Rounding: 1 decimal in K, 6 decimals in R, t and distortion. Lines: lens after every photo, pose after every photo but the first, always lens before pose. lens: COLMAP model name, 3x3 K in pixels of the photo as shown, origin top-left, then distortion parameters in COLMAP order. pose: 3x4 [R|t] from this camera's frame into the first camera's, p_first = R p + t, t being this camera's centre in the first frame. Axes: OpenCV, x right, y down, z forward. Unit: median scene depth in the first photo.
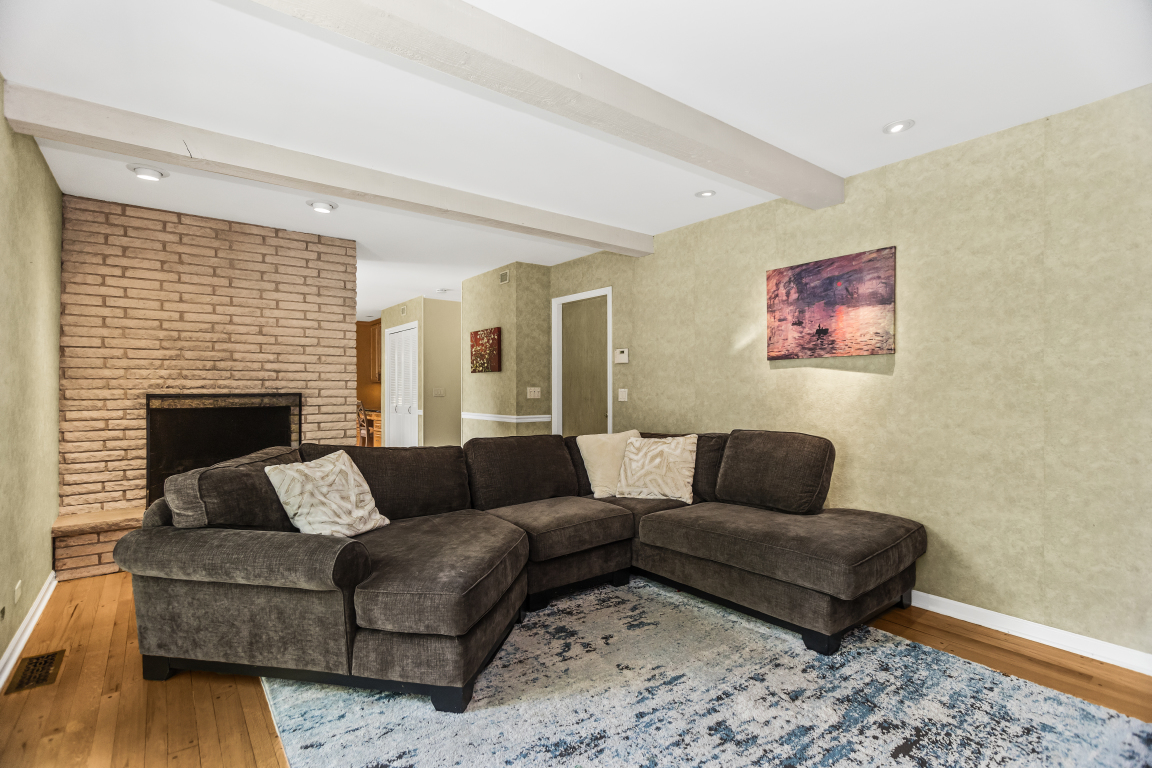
lens RADIAL K [[550.0, 0, 572.3], [0, 550.0, 388.6], [0, 0, 1]] dist [-0.002838, 0.000294]
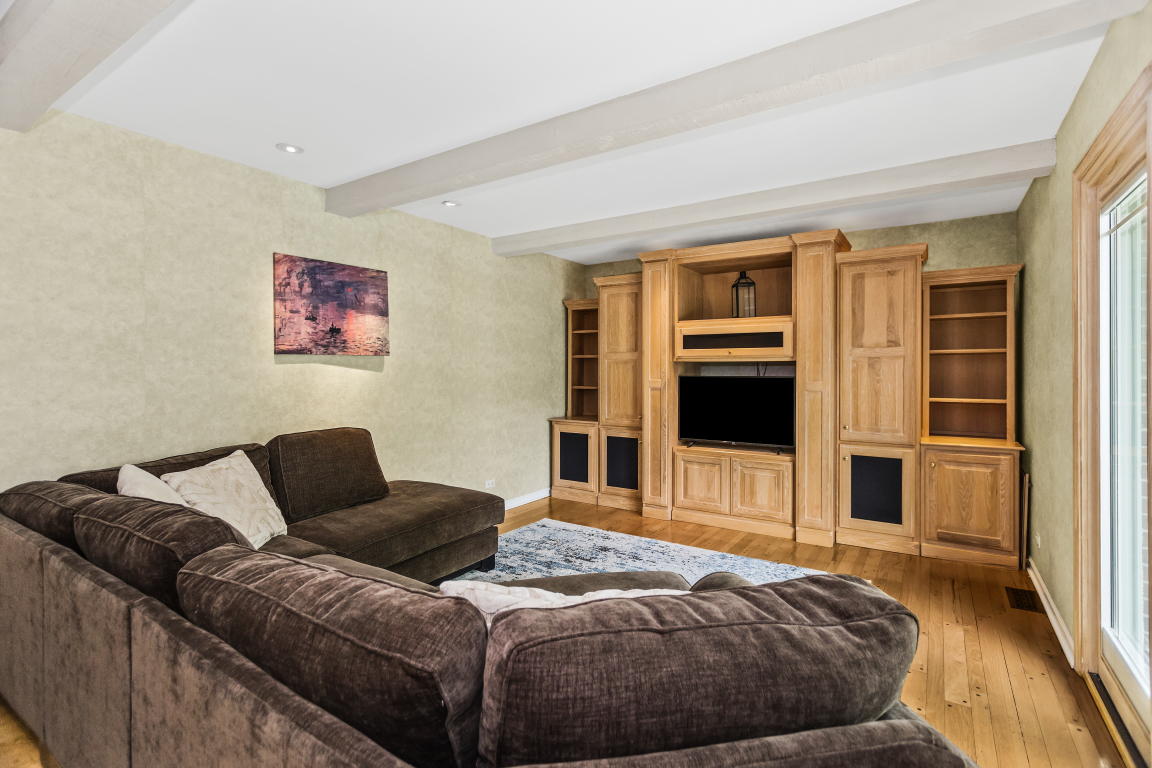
lens RADIAL K [[550.0, 0, 572.8], [0, 550.0, 374.3], [0, 0, 1]] dist [-0.002838, 0.000294]
pose [[-0.327665, -0.002537, 0.944791, -0.694230], [0.007835, 0.999955, 0.005403, -0.021375], [-0.944762, 0.009173, -0.327630, 0.912670]]
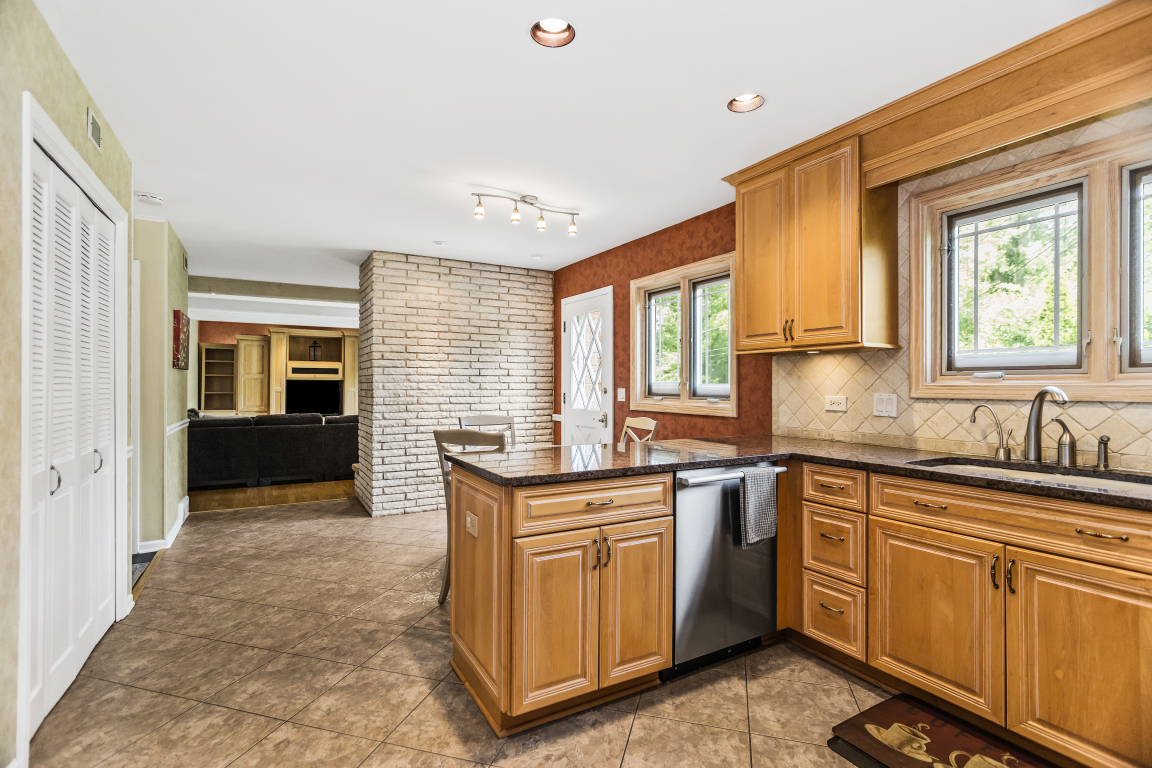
lens RADIAL K [[550.0, 0, 576.7], [0, 550.0, 384.0], [0, 0, 1]] dist [-0.002838, 0.000294]
pose [[-0.991015, 0.000444, 0.133752, -1.213830], [0.000580, 0.999999, 0.000974, -0.020953], [-0.133751, 0.001042, -0.991014, 2.341539]]
